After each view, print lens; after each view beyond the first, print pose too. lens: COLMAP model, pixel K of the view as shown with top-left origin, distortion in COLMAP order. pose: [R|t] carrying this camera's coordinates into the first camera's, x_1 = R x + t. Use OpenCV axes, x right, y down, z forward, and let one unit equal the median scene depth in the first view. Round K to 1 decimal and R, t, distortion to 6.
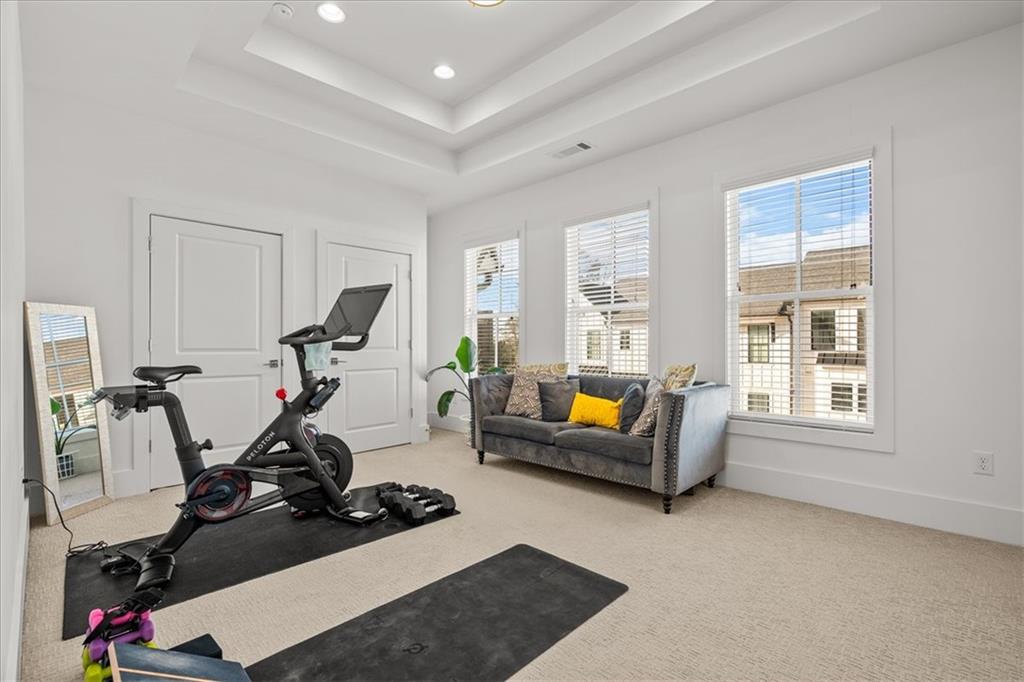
lens RADIAL K [[457.9, 0, 515.2], [0, 457.9, 340.5], [0, 0, 1]] dist [-0.000169, 0.000827]
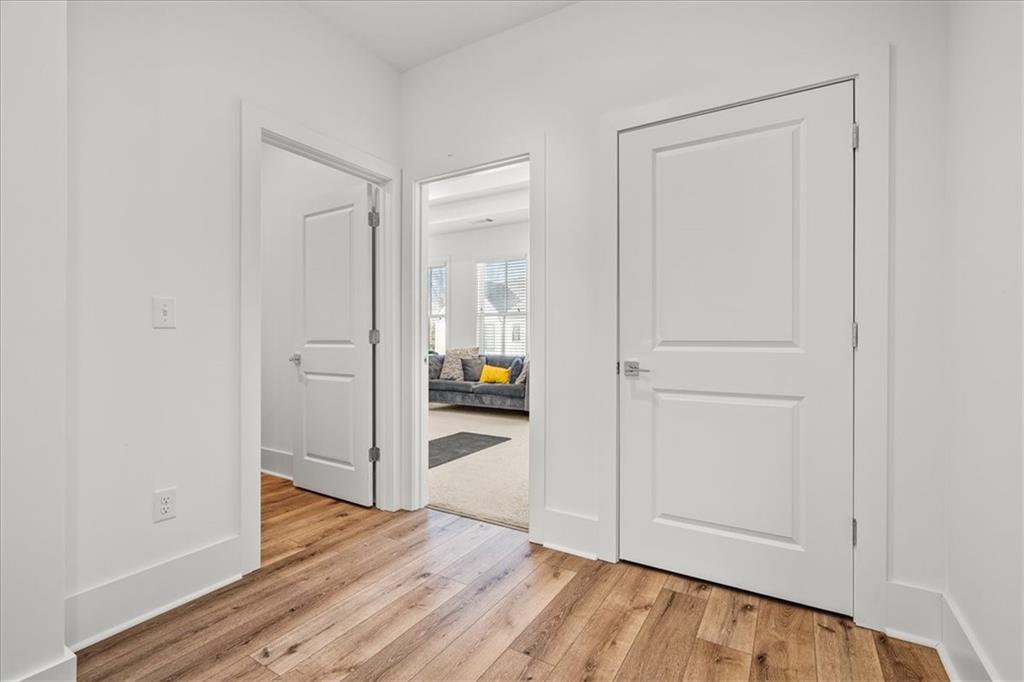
lens RADIAL K [[457.9, 0, 515.2], [0, 457.9, 340.5], [0, 0, 1]] dist [-0.000169, 0.000827]
pose [[0.973752, -0.001258, 0.227607, -0.142321], [-0.002323, 0.999878, 0.015461, -0.001266], [-0.227599, -0.015584, 0.973630, -0.682289]]
